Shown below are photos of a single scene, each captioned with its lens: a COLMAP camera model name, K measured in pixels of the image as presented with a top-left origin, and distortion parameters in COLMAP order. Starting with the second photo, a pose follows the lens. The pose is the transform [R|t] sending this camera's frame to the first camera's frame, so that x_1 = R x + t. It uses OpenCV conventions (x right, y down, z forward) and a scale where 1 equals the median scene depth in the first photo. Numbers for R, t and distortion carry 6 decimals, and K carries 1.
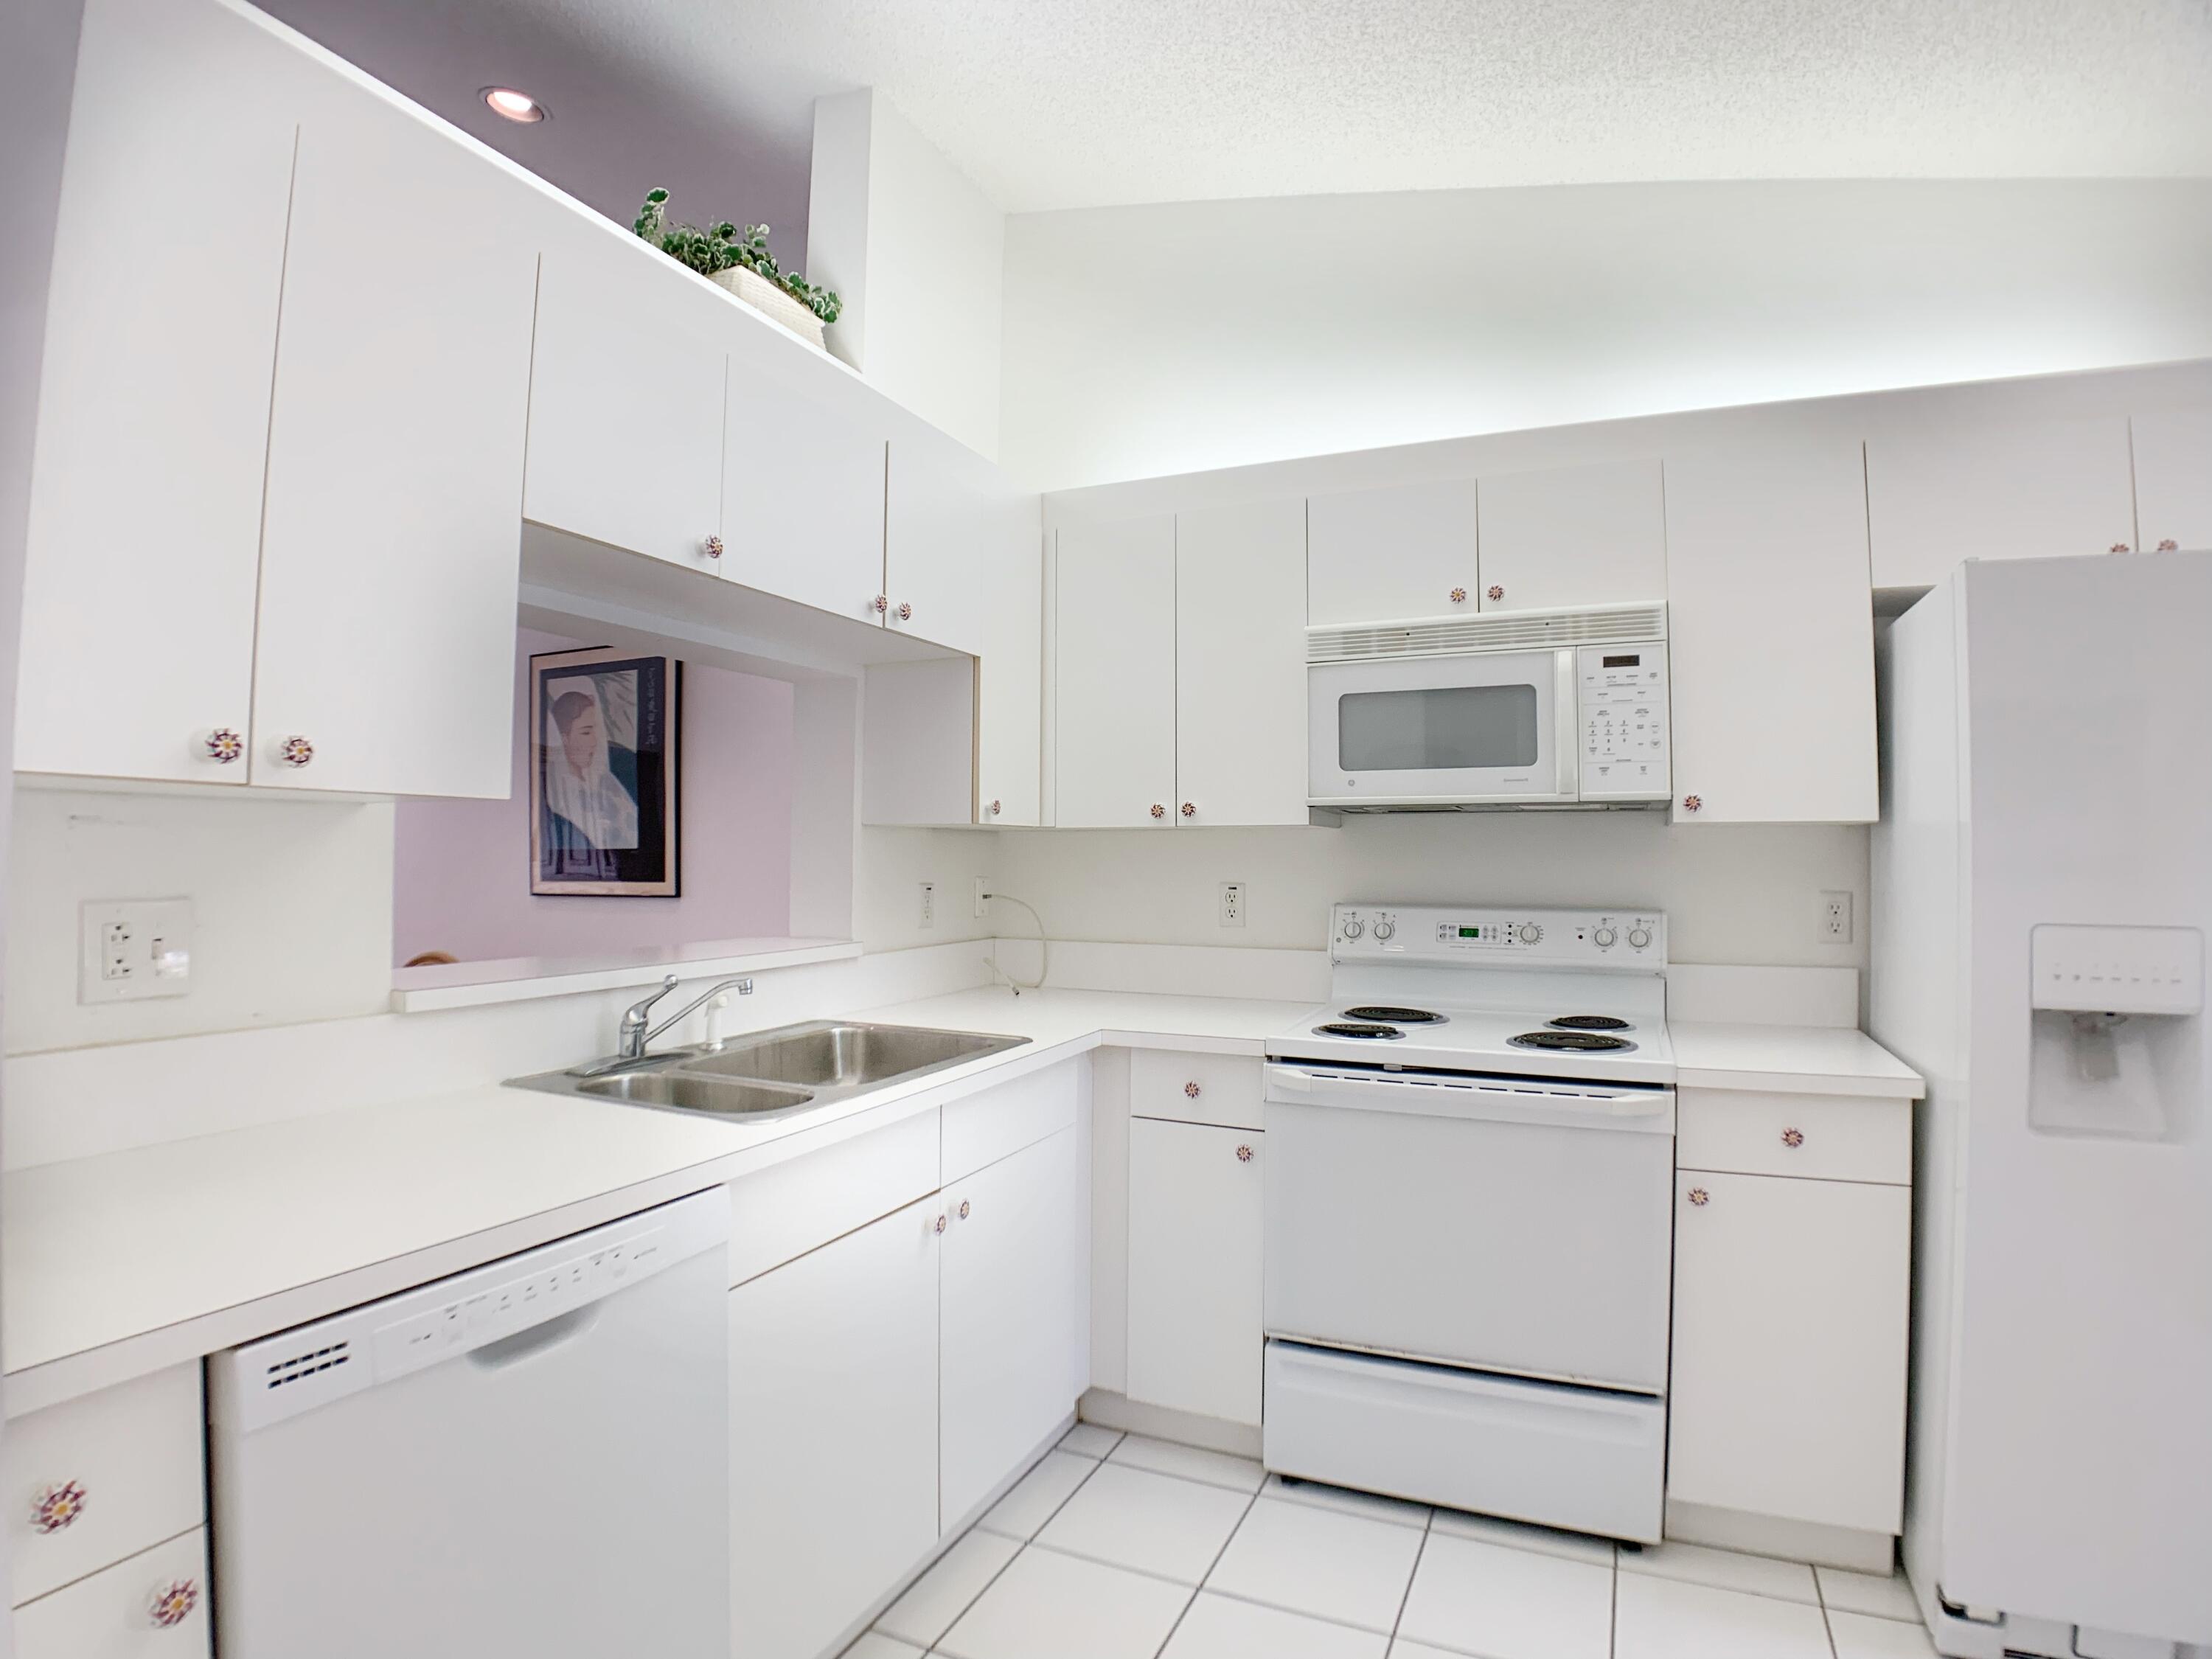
lens RADIAL K [[1160.6, 0, 1103.3], [0, 1160.6, 807.0], [0, 0, 1]] dist [-0.087090, 0.010250]
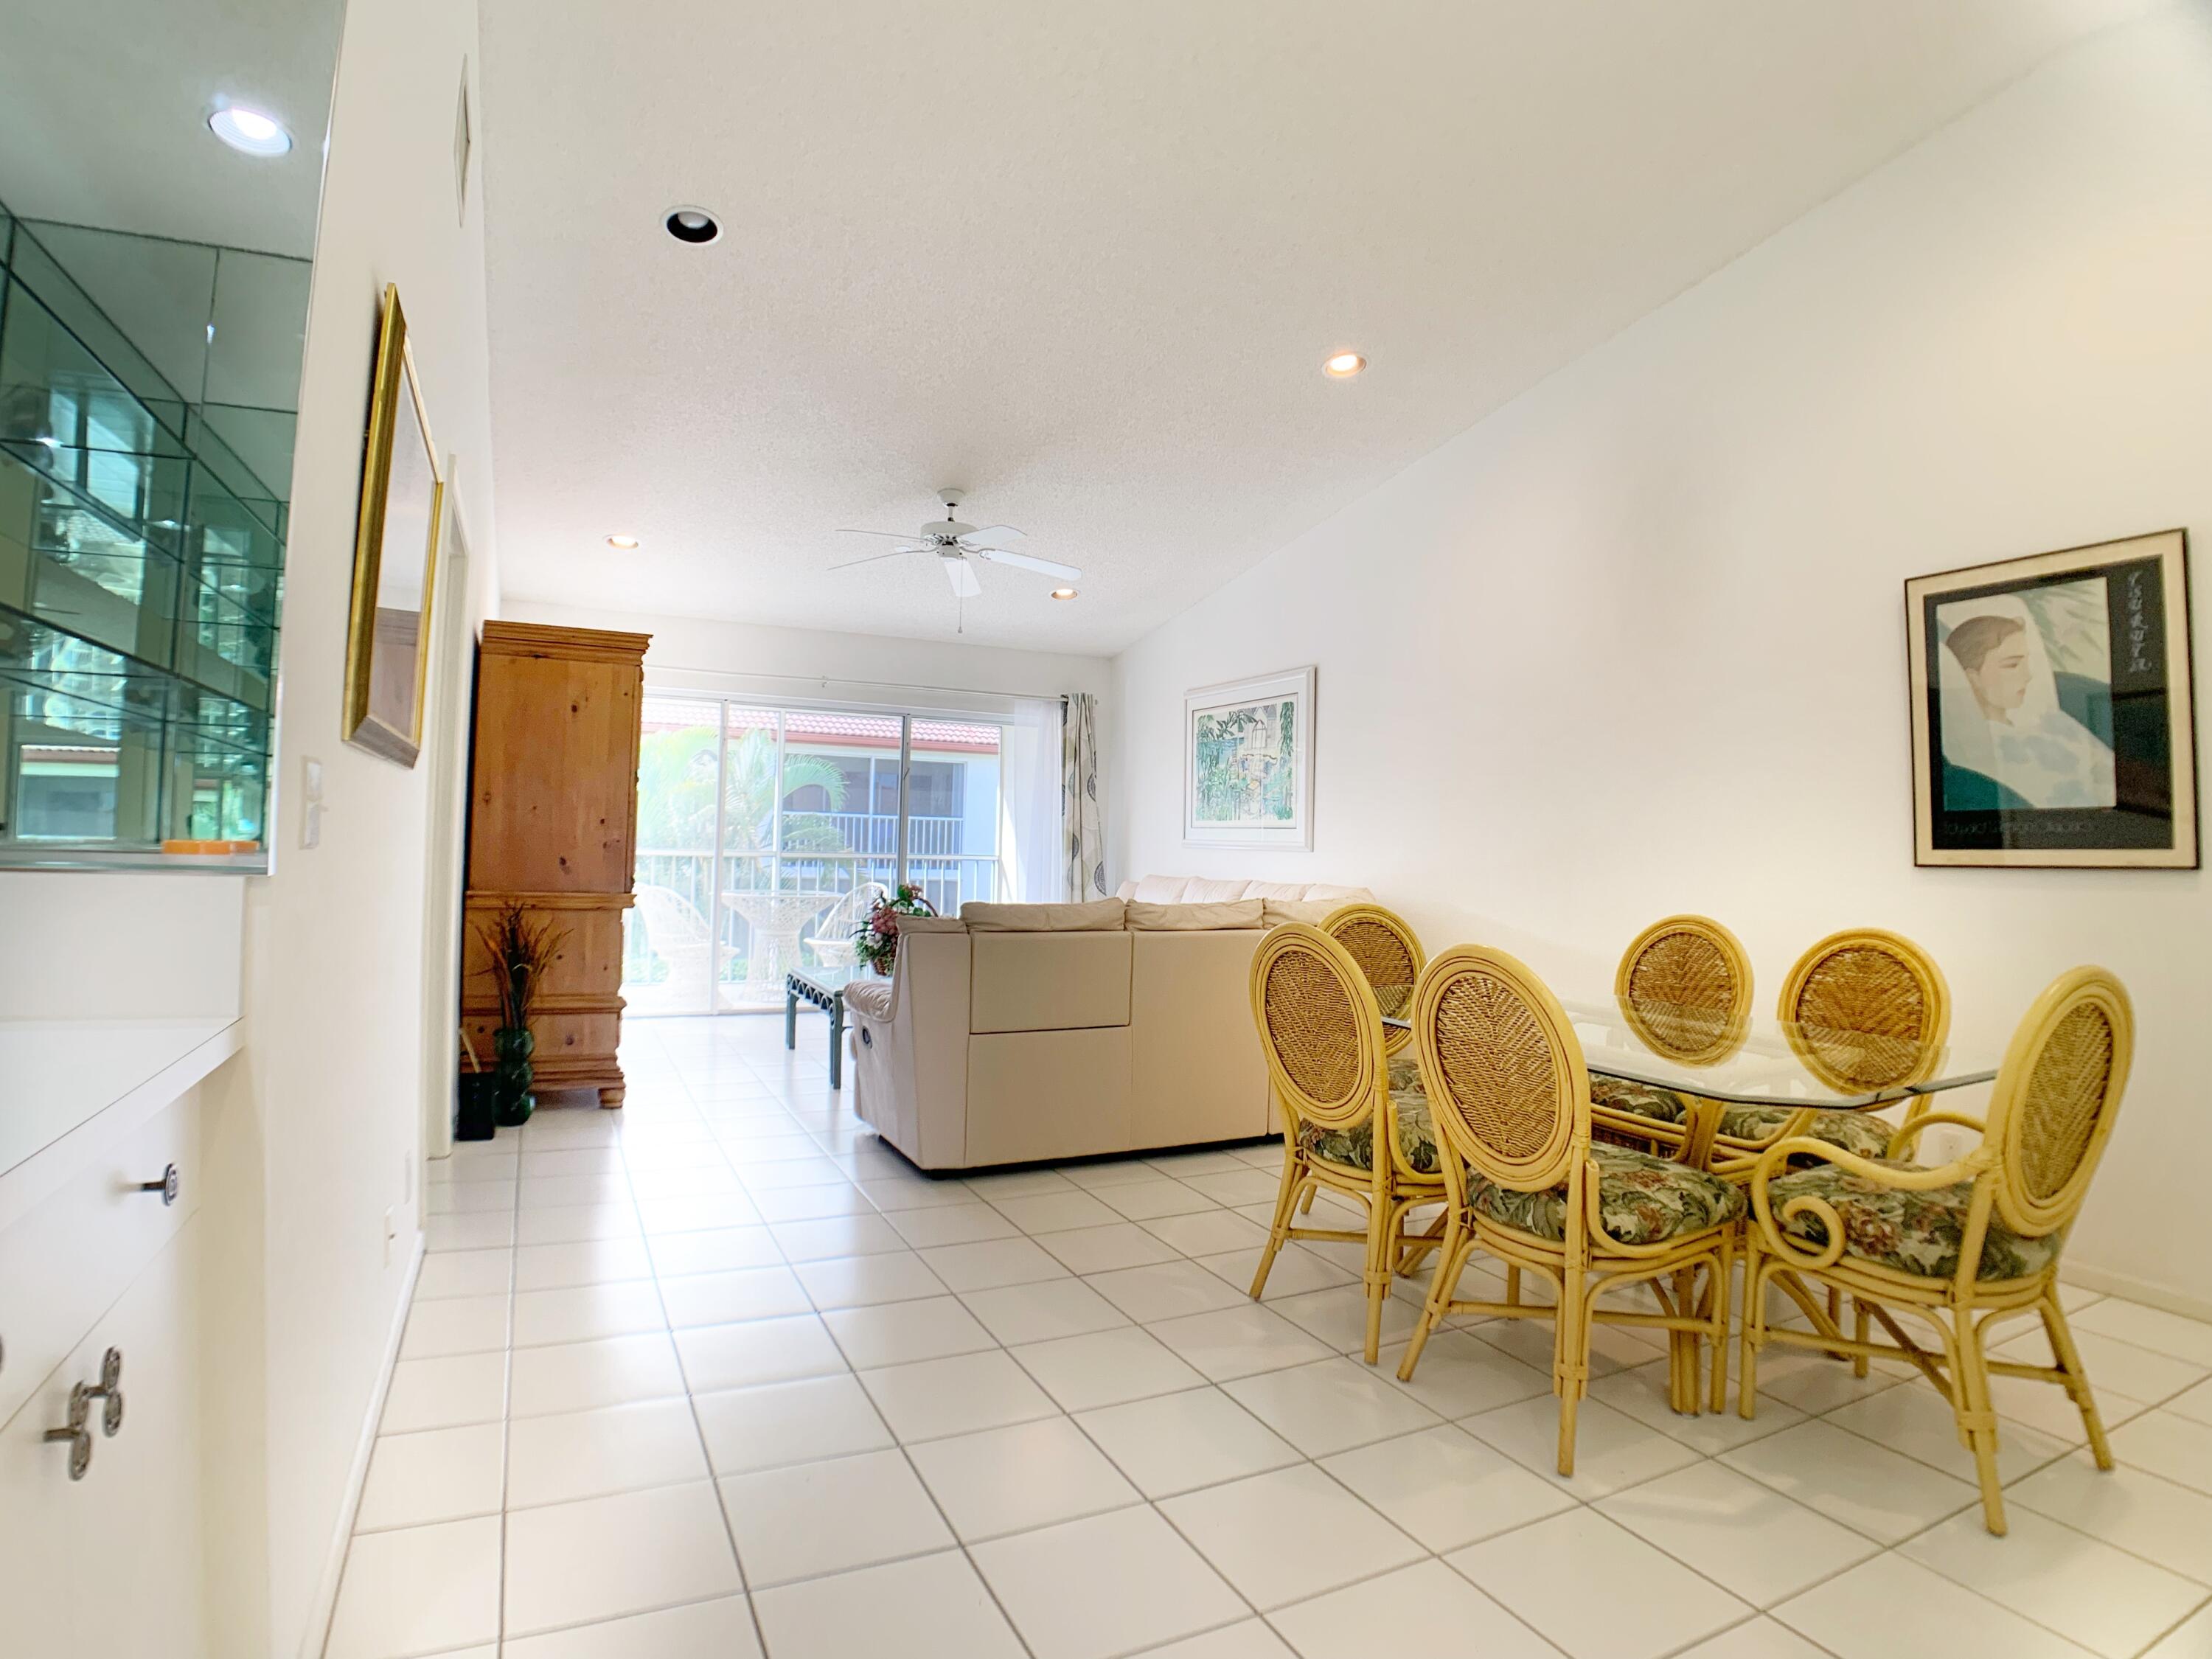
lens RADIAL K [[1160.6, 0, 1097.2], [0, 1160.6, 812.7], [0, 0, 1]] dist [-0.087090, 0.010250]
pose [[0.768740, -0.003461, -0.639553, -0.719095], [0.003937, 0.999992, -0.000680, 0.058652], [0.639550, -0.001996, 0.768747, -0.012095]]
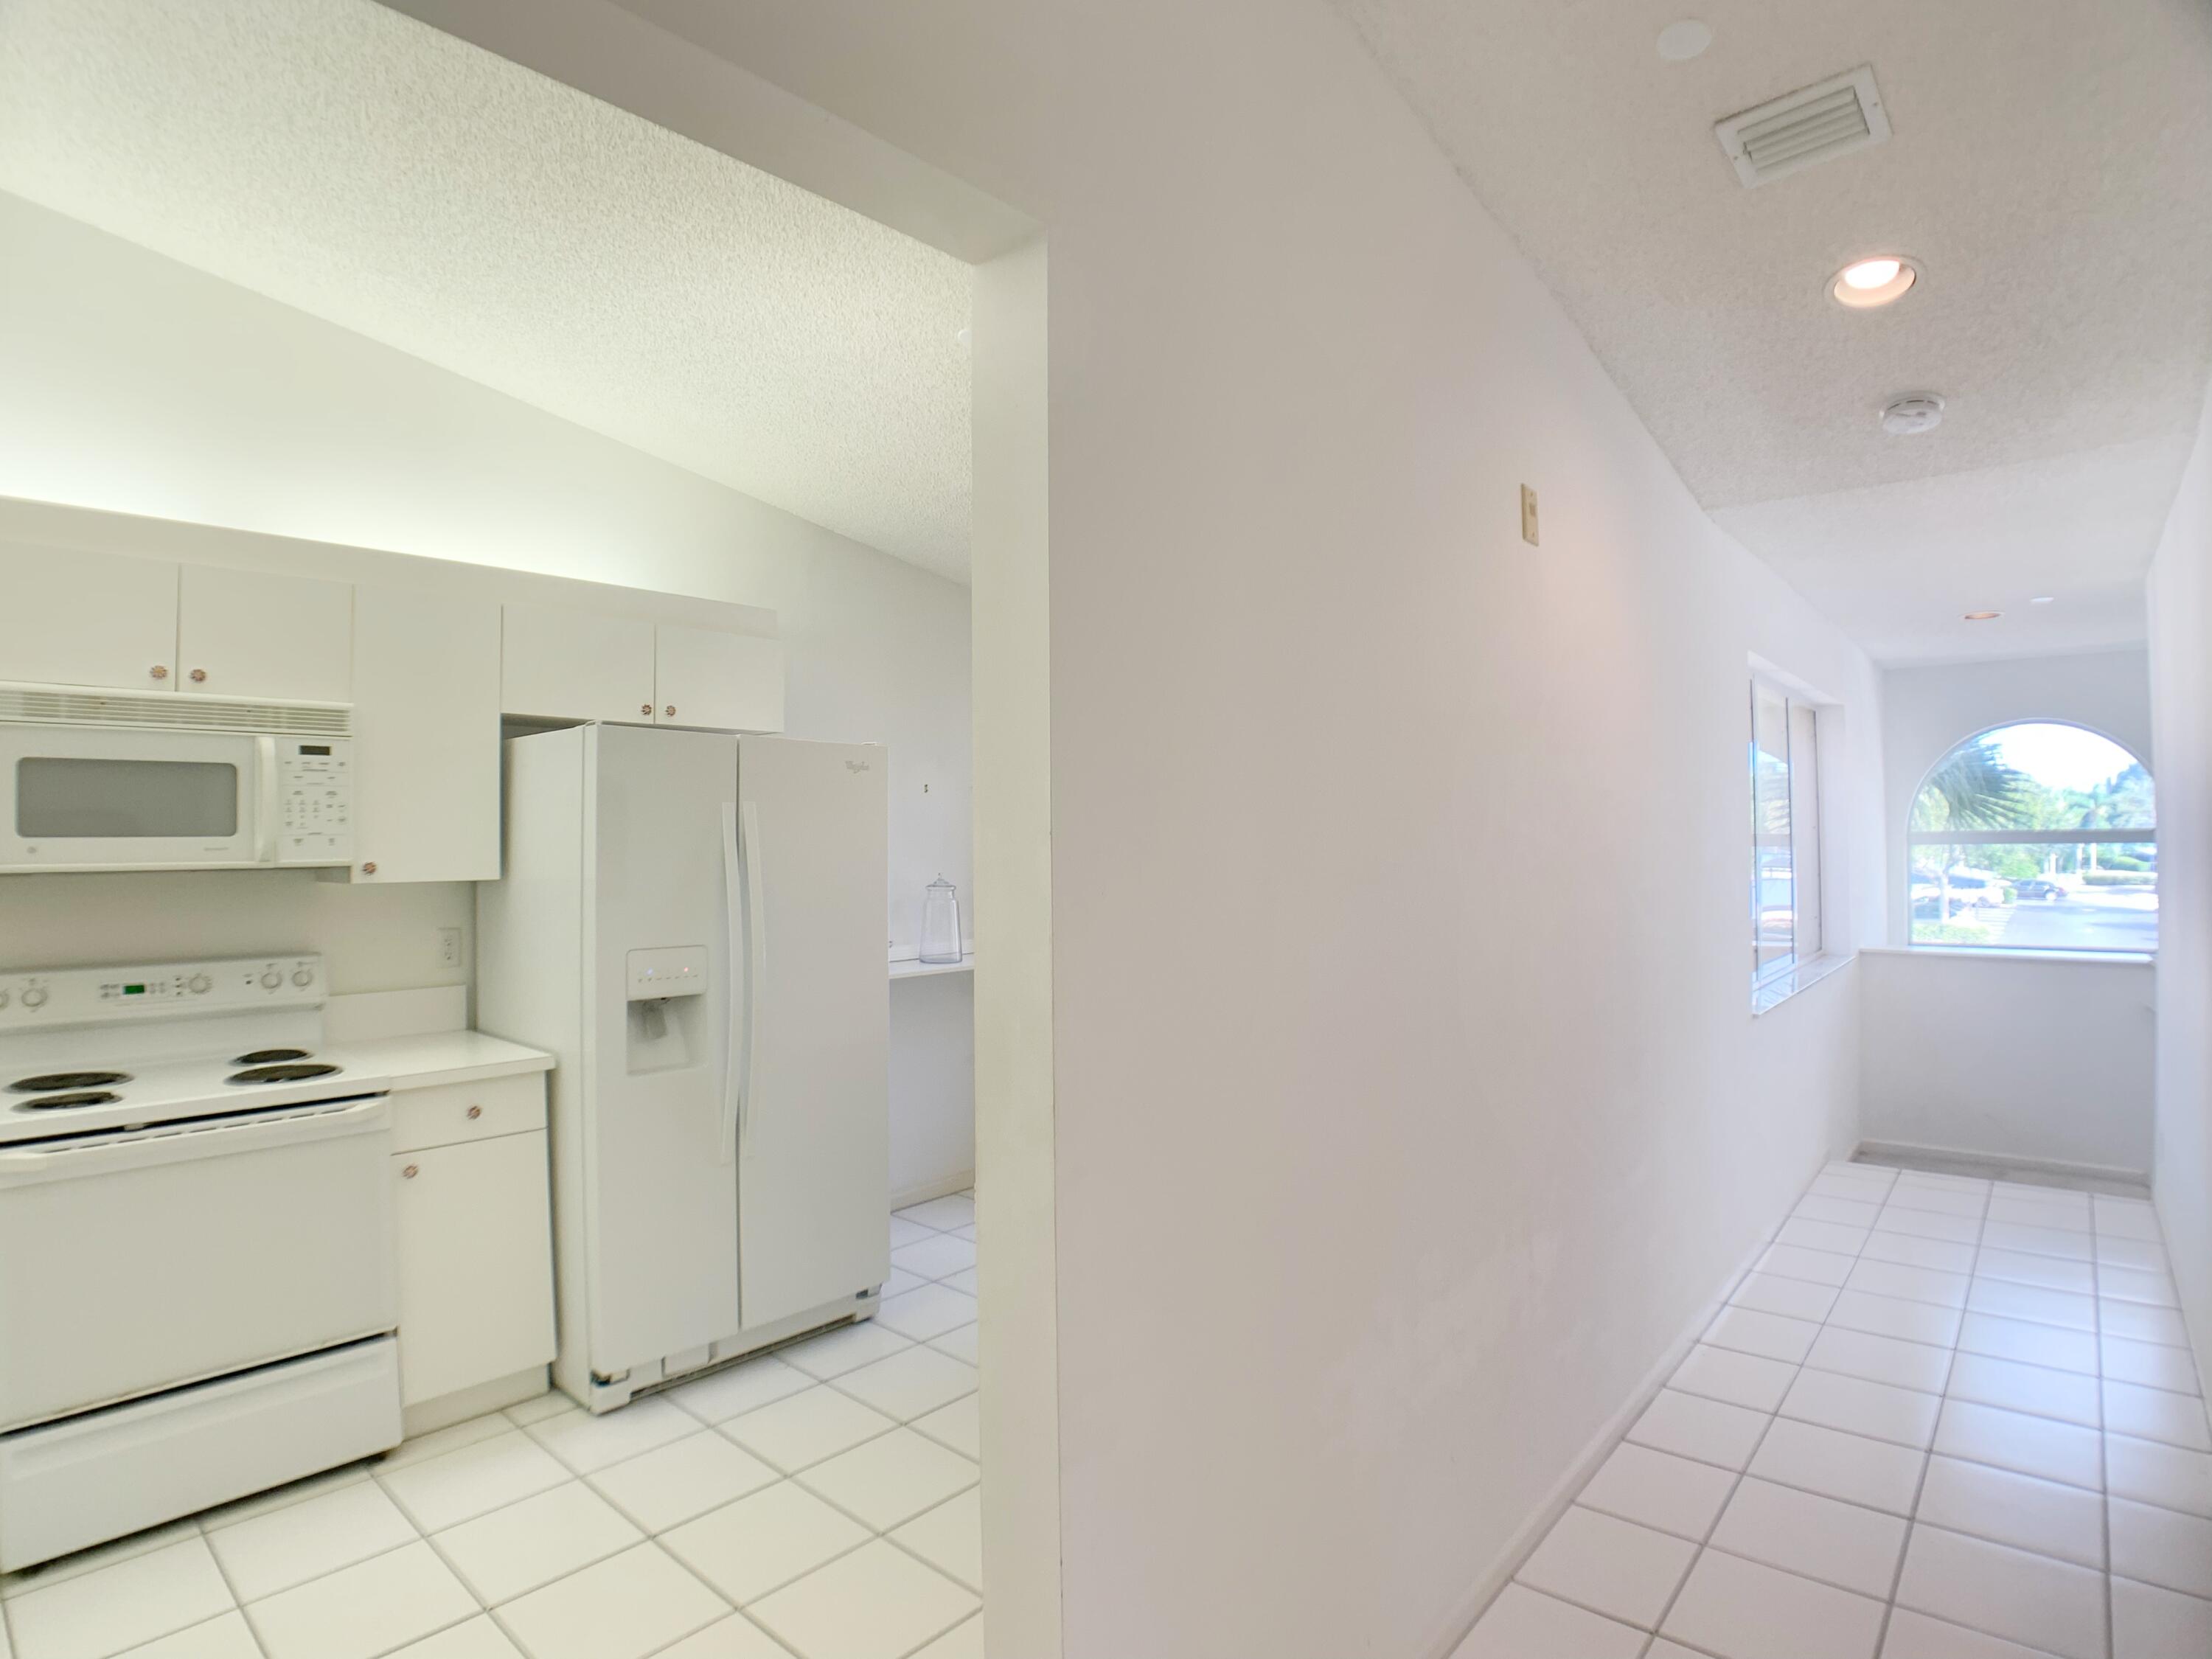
lens RADIAL K [[1160.6, 0, 1099.4], [0, 1160.6, 824.2], [0, 0, 1]] dist [-0.087090, 0.010250]
pose [[0.290590, 0.006097, 0.956828, -0.390296], [-0.027439, 0.999622, 0.001964, -0.069481], [-0.956454, -0.026825, 0.290647, -0.119282]]
